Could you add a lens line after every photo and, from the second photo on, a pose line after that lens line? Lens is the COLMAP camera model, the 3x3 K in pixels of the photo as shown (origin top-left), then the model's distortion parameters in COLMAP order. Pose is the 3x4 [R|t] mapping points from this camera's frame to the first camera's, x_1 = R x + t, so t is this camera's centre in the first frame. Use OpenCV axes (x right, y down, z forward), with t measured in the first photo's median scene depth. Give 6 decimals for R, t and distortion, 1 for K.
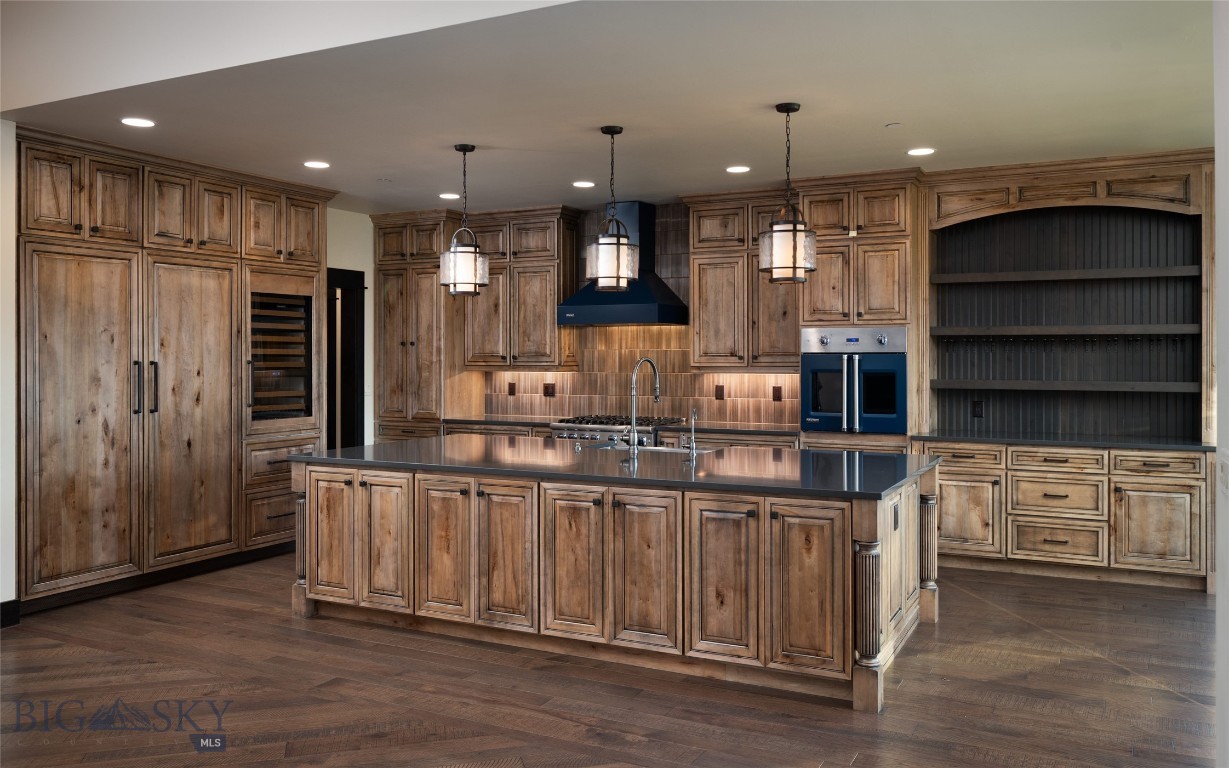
lens RADIAL K [[962.3, 0, 610.1], [0, 962.3, 348.5], [0, 0, 1]] dist [-0.037891, 0.000327]
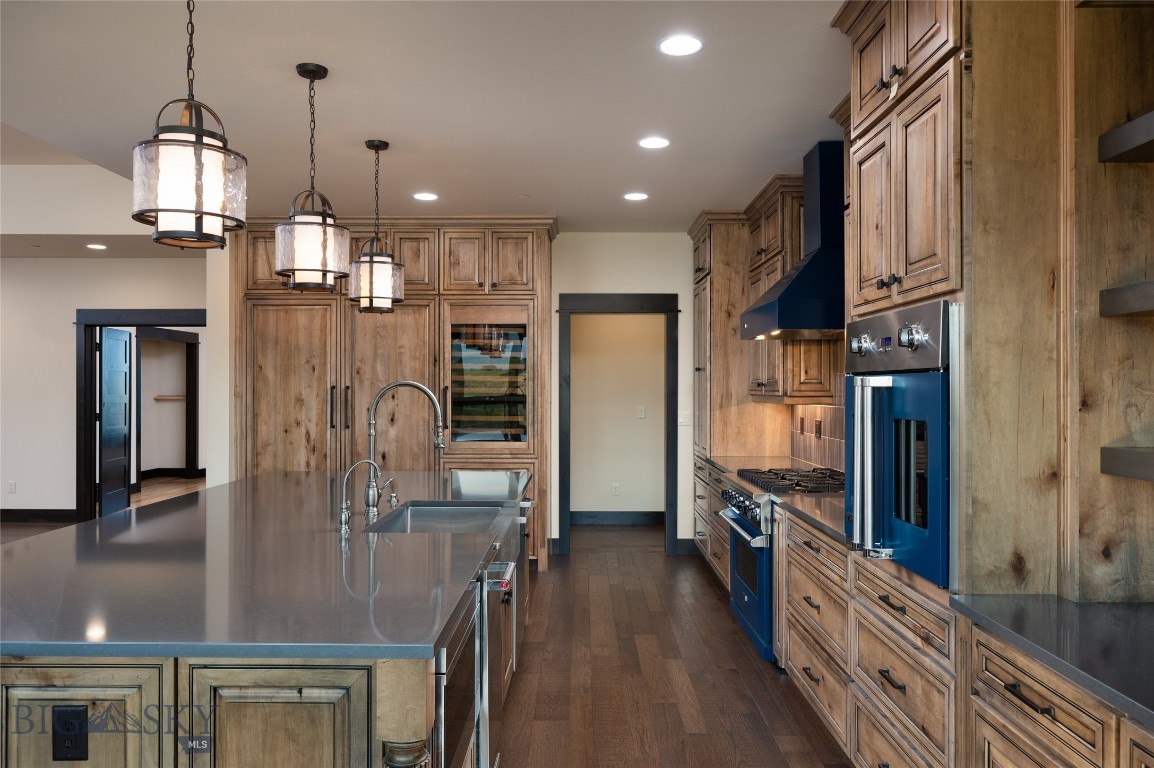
lens RADIAL K [[799.5, 0, 577.1], [0, 799.5, 385.2], [0, 0, 1]] dist [-0.001037, 0.000228]
pose [[0.443246, -0.001076, -0.896400, 0.599616], [0.002403, 0.999997, -0.000012, 0.013491], [0.896397, -0.002148, 0.443247, 0.847635]]
